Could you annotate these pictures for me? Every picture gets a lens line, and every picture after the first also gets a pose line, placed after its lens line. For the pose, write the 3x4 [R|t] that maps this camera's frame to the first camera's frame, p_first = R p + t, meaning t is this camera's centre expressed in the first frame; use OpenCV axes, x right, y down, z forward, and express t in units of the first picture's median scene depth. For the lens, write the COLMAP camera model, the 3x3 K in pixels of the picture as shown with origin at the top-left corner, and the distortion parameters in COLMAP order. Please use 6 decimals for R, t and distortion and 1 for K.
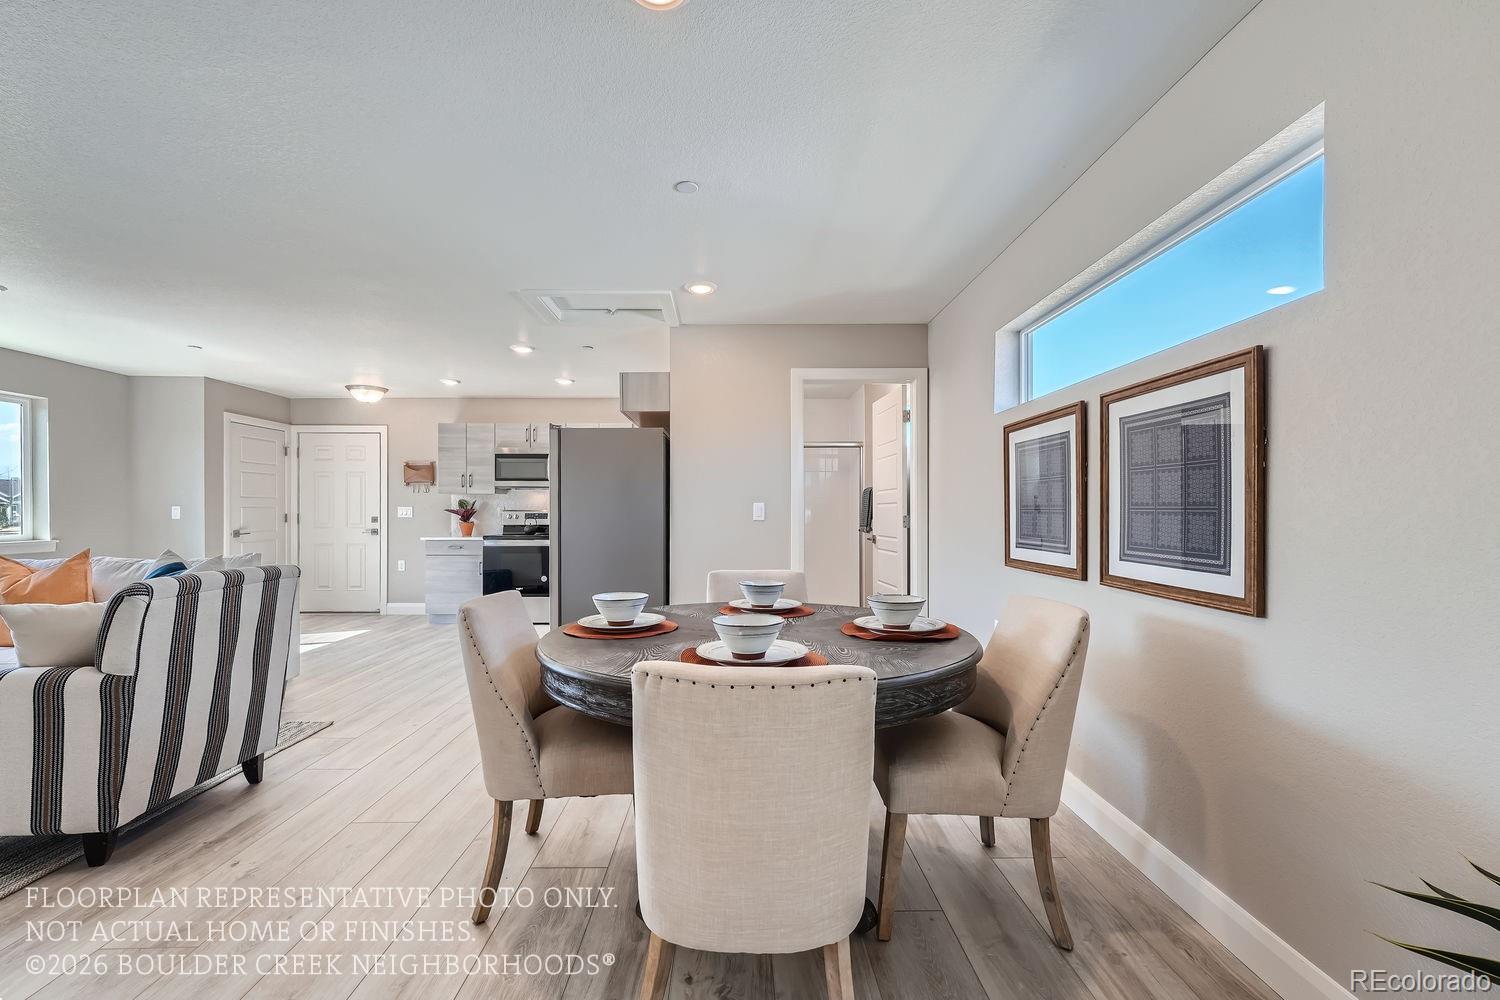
lens RADIAL K [[630.2, 0, 738.9], [0, 630.2, 509.8], [0, 0, 1]] dist [-0.000257, 0.000137]
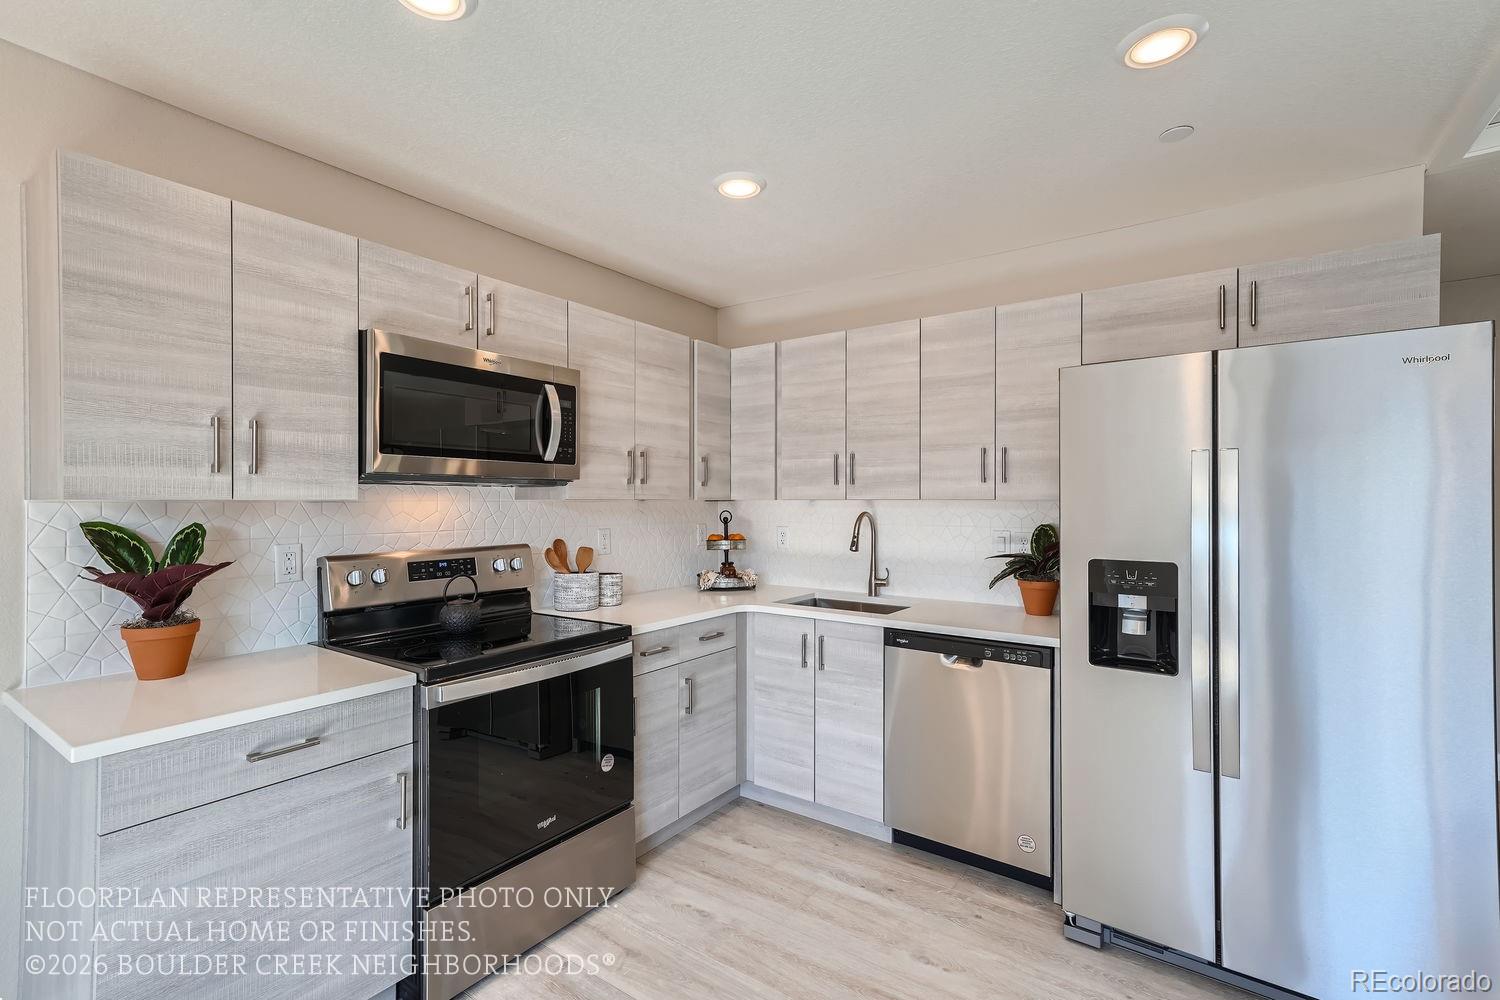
lens RADIAL K [[679.9, 0, 738.9], [0, 679.9, 498.7], [0, 0, 1]] dist [0.003198, 0.000913]
pose [[0.595215, 0.001291, 0.803566, -0.515737], [-0.002348, 0.999997, 0.000133, -0.026394], [-0.803563, -0.001966, 0.595216, 0.688753]]
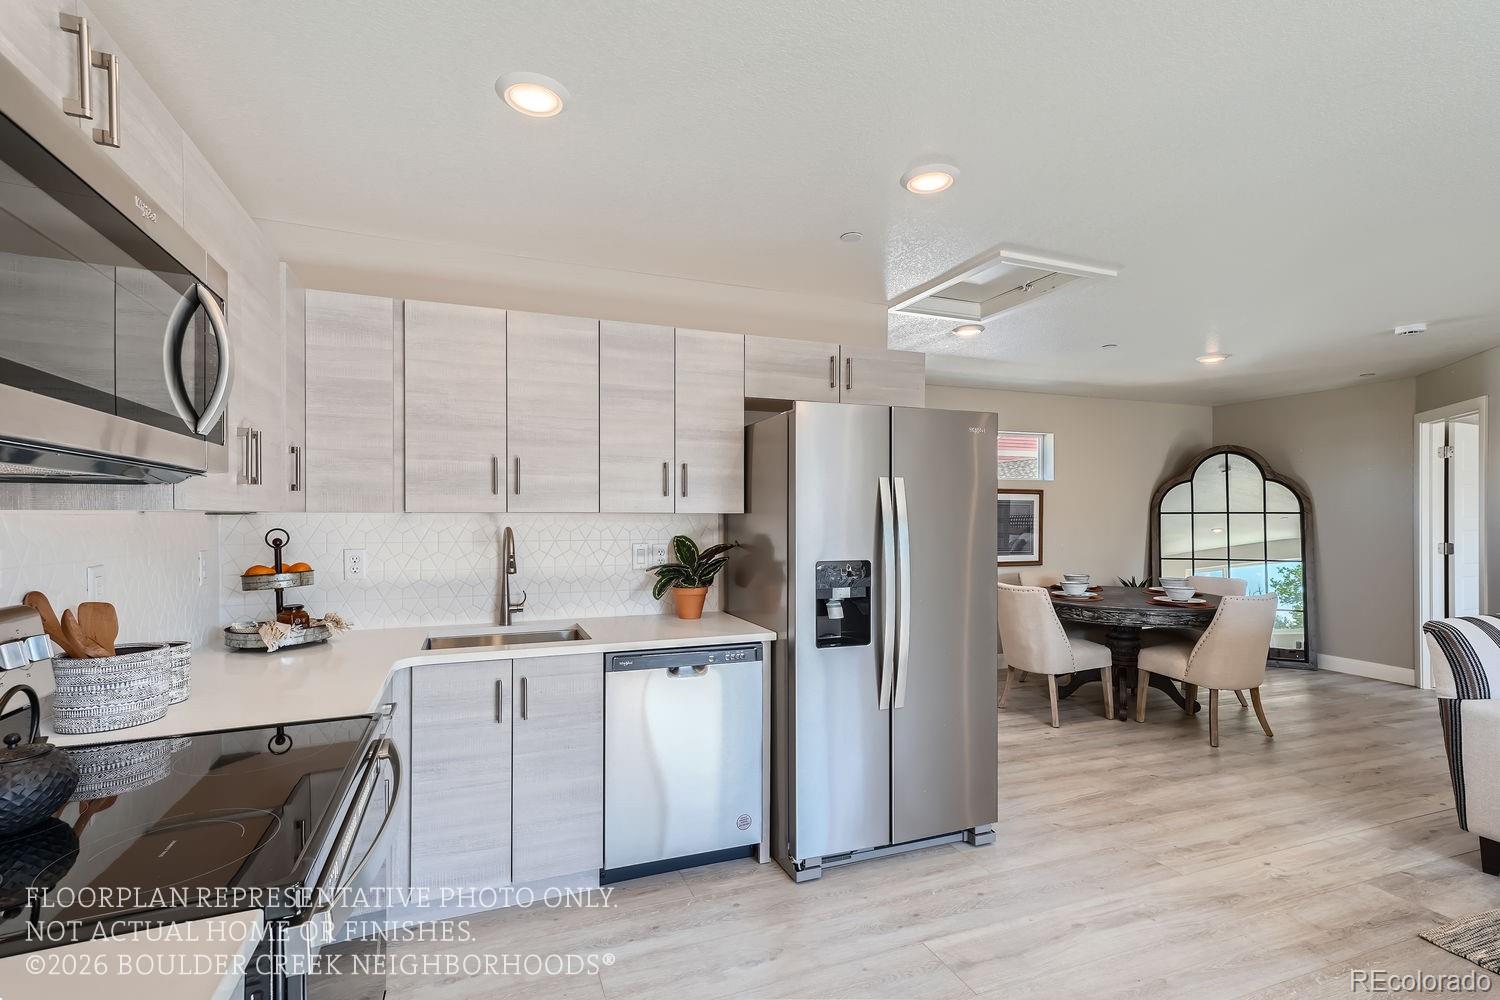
lens RADIAL K [[694.8, 0, 745.0], [0, 694.8, 515.7], [0, 0, 1]] dist [0.020408, 0.001347]
pose [[-0.357532, -0.002859, 0.933896, -0.518683], [-0.004040, 0.999991, 0.001515, -0.025276], [-0.933892, -0.003232, -0.357540, 0.909567]]
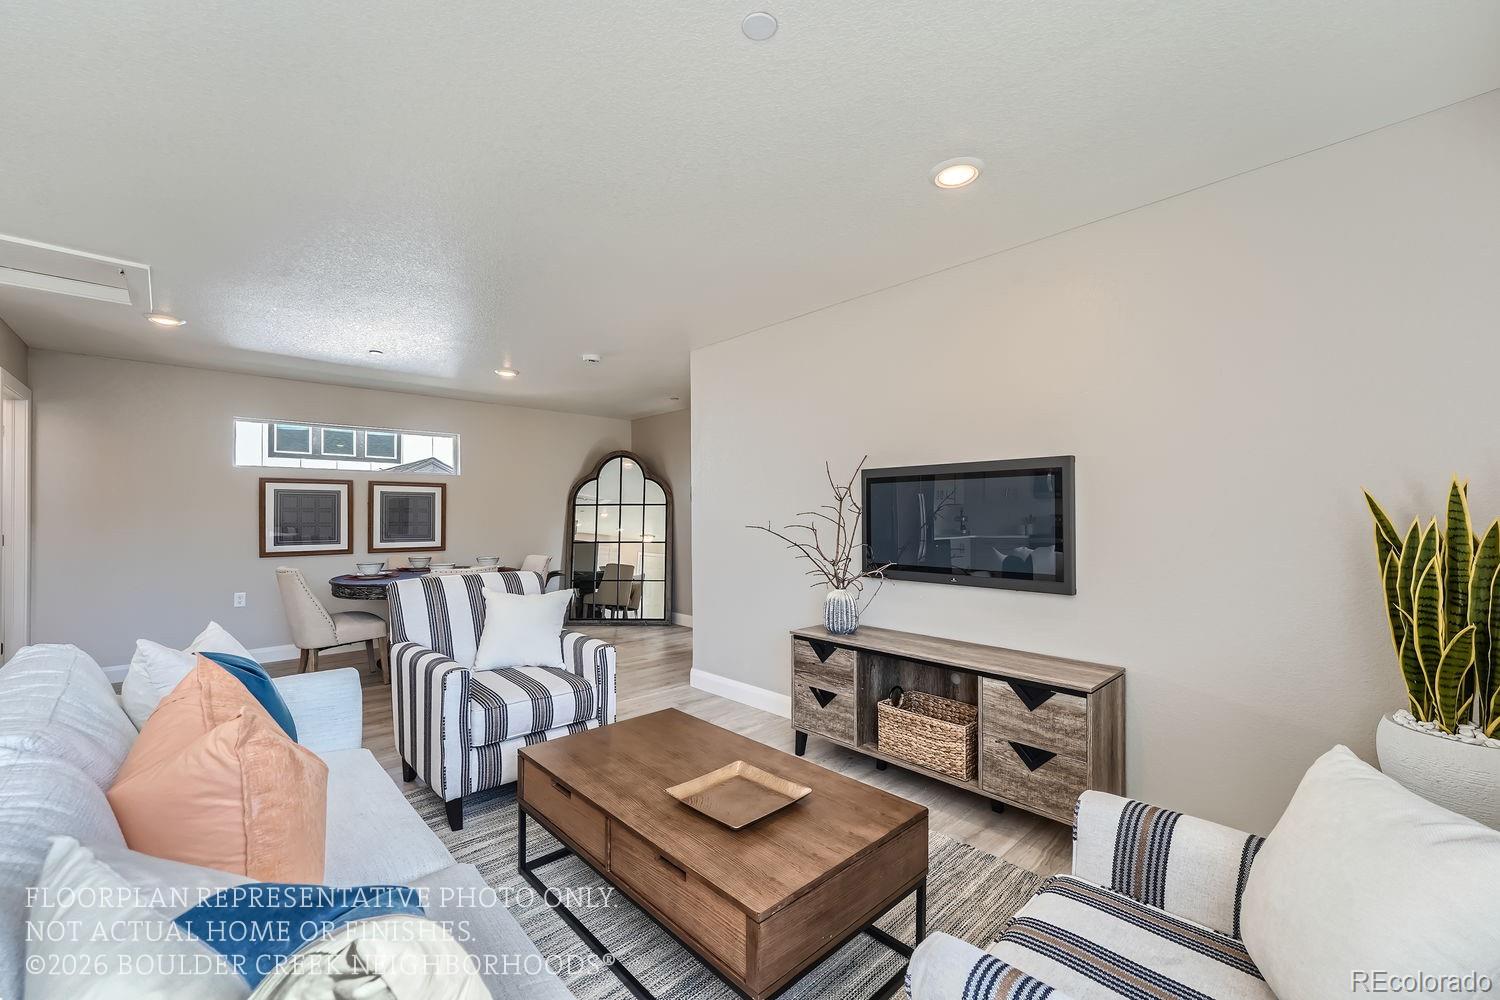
lens RADIAL K [[609.4, 0, 741.7], [0, 609.4, 508.7], [0, 0, 1]] dist [-0.004832, 0.000033]
pose [[-0.672372, 0.007950, 0.740171, -0.760064], [0.000096, 0.999943, -0.010653, -0.012451], [-0.740214, -0.007092, -0.672334, 0.503784]]
